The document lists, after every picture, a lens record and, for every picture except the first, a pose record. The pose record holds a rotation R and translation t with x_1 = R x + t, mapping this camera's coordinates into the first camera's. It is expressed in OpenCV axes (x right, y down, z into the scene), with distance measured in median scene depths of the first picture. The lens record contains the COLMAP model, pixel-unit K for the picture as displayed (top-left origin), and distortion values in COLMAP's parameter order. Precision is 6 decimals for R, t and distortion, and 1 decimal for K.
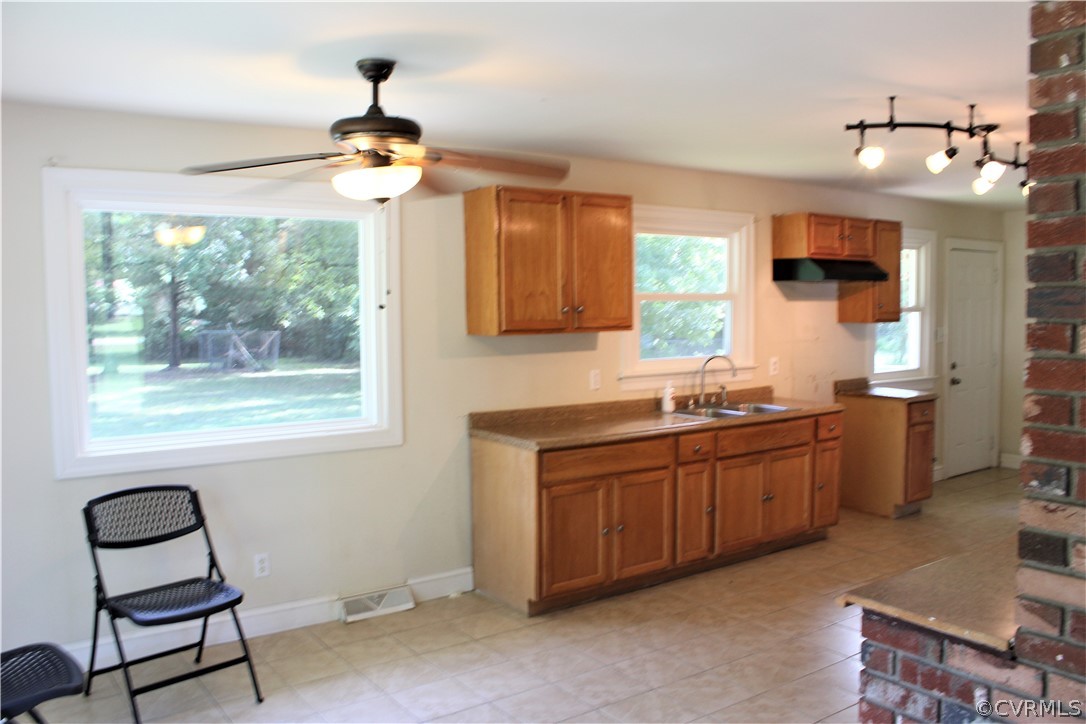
lens RADIAL K [[925.2, 0, 543.0], [0, 925.2, 362.0], [0, 0, 1]] dist [-0.167066, 0.189212]
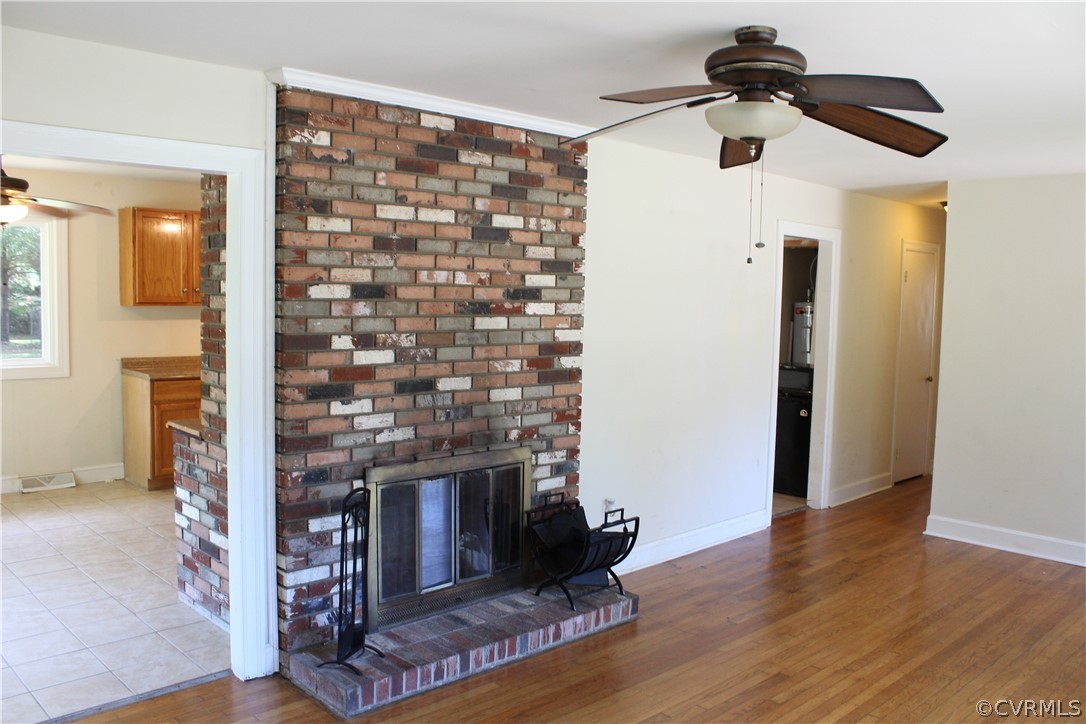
lens RADIAL K [[925.2, 0, 543.0], [0, 925.2, 362.0], [0, 0, 1]] dist [-0.167066, 0.189212]
pose [[0.990252, 0.018569, 0.138044, 0.411041], [-0.020387, 0.999723, 0.011768, 0.032494], [-0.137787, -0.014468, 0.990356, -0.555301]]
